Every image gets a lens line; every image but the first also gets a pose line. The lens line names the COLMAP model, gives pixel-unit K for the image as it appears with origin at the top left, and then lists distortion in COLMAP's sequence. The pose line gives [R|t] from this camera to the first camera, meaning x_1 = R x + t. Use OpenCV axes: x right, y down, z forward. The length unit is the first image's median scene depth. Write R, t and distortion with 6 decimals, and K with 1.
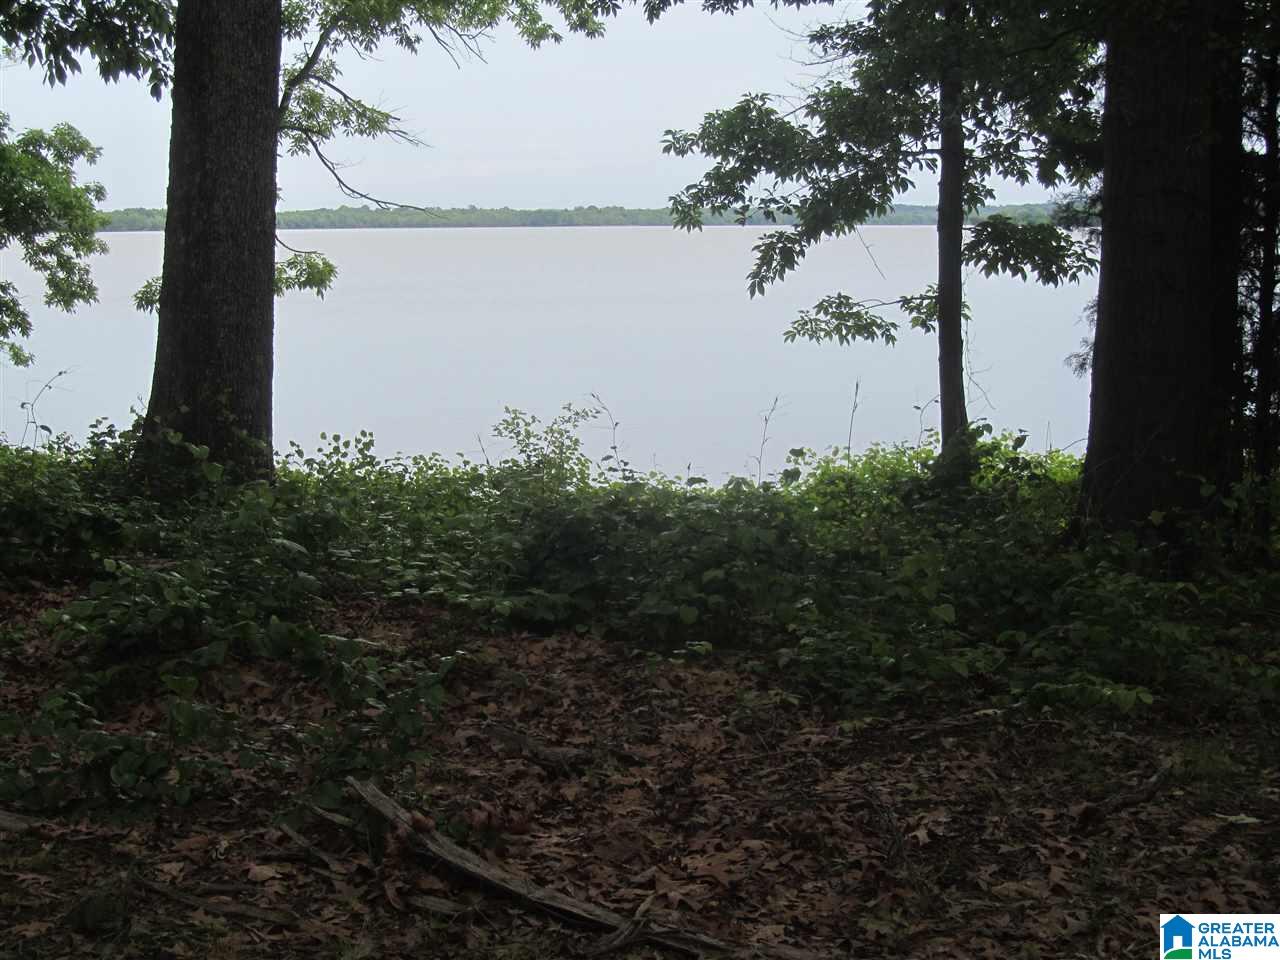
lens RADIAL K [[2546.2, 0, 638.8], [0, 2546.2, 480.6], [0, 0, 1]] dist [-0.238303, 0.000000]
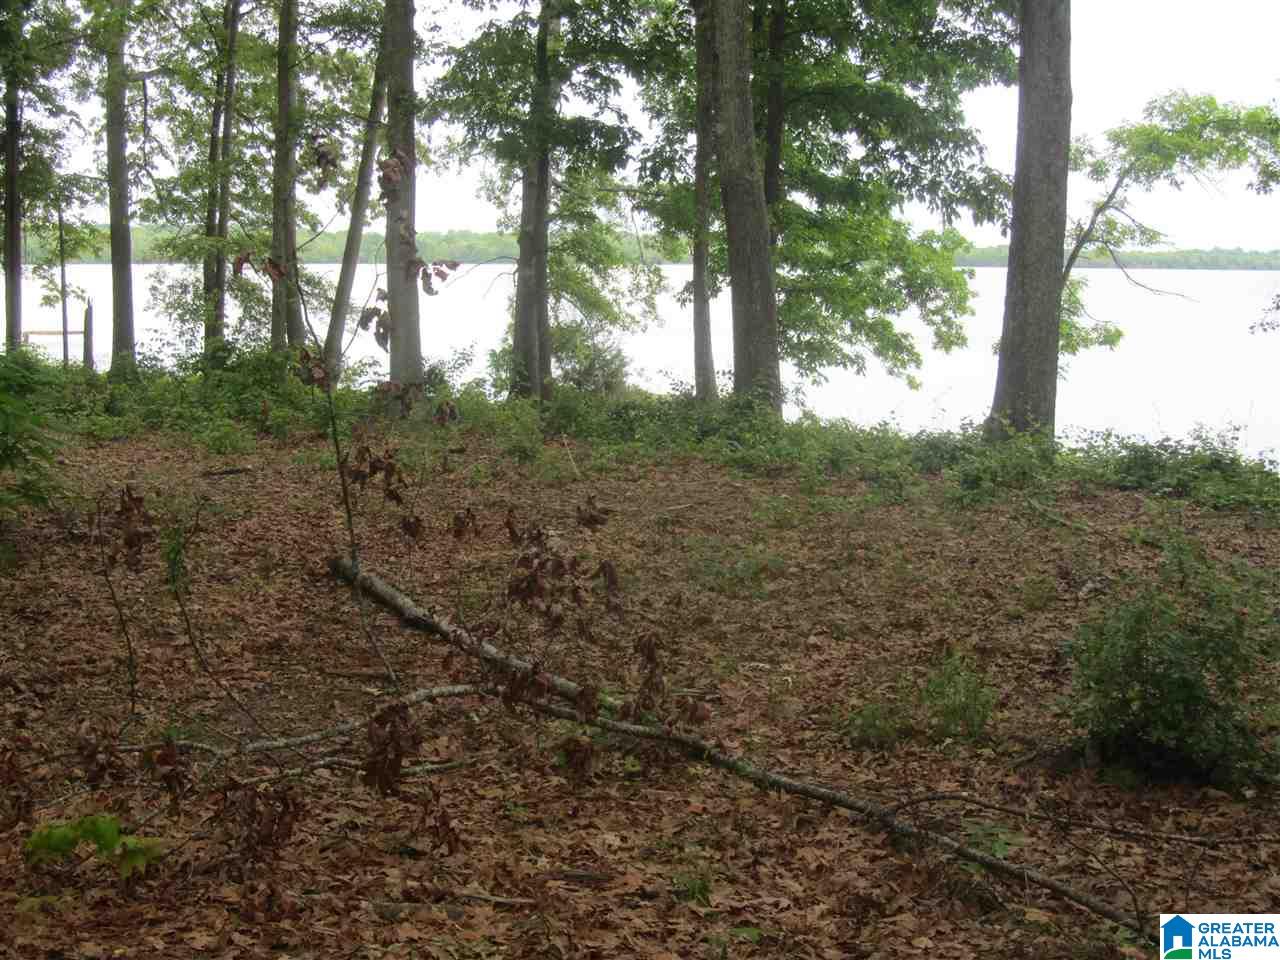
lens RADIAL K [[2546.2, 0, 640.7], [0, 2546.2, 478.9], [0, 0, 1]] dist [-0.238303, 0.000000]
pose [[0.942410, 0.042545, -0.331743, 0.115393], [-0.047562, 0.998844, -0.007016, 0.028919], [0.331061, 0.022390, 0.943344, -0.533042]]
